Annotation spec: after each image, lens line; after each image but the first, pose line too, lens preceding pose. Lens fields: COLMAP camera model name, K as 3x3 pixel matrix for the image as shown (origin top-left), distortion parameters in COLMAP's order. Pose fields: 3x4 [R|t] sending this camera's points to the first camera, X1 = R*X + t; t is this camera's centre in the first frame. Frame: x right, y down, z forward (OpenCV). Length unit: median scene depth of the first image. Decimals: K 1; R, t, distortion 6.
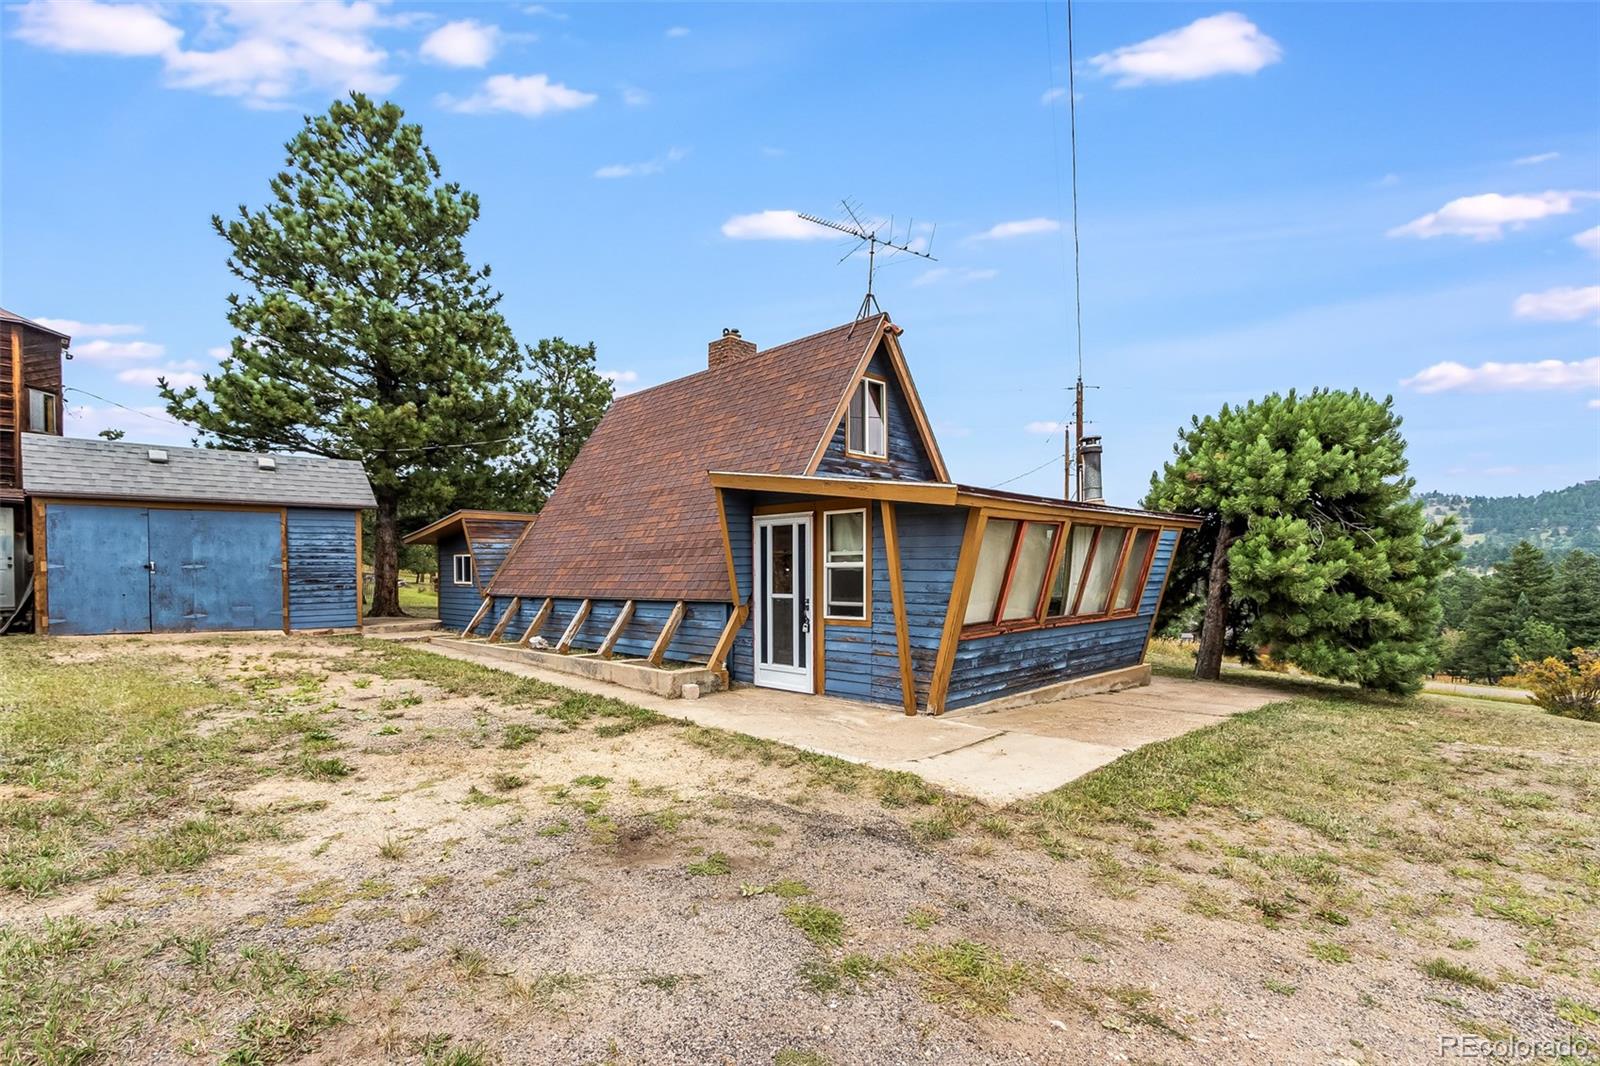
lens RADIAL K [[741.6, 0, 791.2], [0, 741.6, 571.9], [0, 0, 1]] dist [-0.001696, -0.000292]
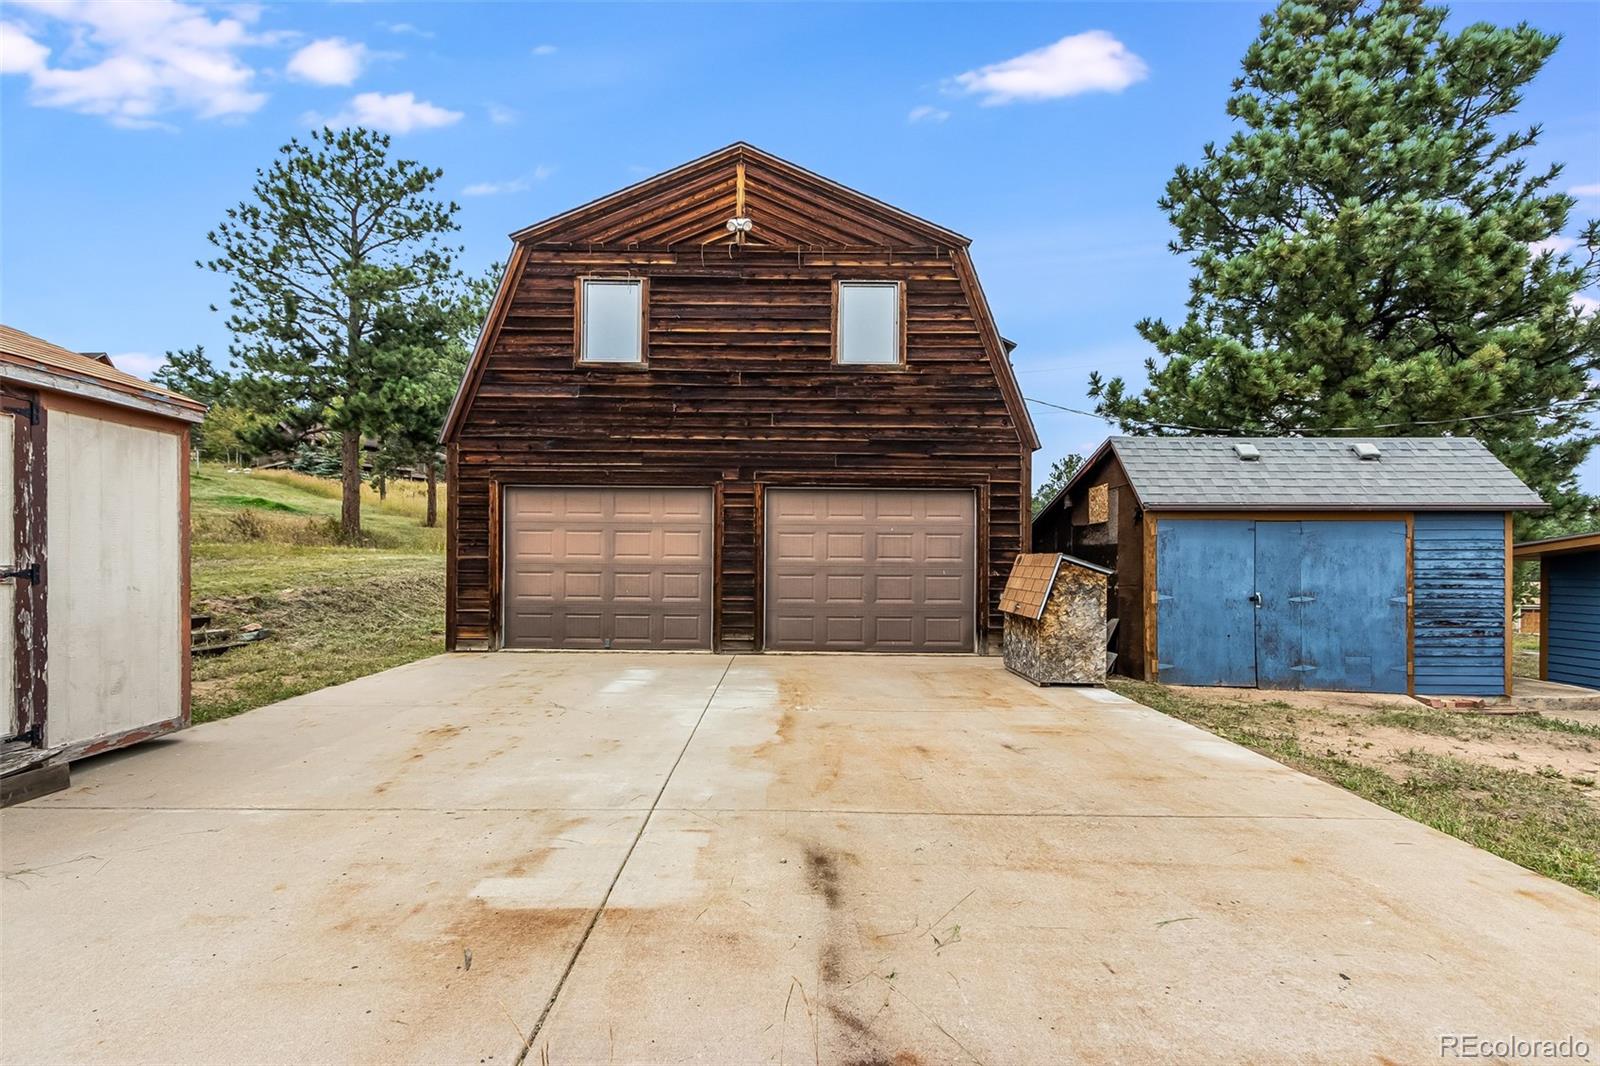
lens RADIAL K [[741.6, 0, 798.9], [0, 741.6, 540.7], [0, 0, 1]] dist [-0.001696, -0.000292]
pose [[0.711735, -0.003246, -0.702441, -0.636684], [-0.014915, 0.999694, -0.019732, -0.041886], [0.702290, 0.024521, 0.711469, 0.135729]]
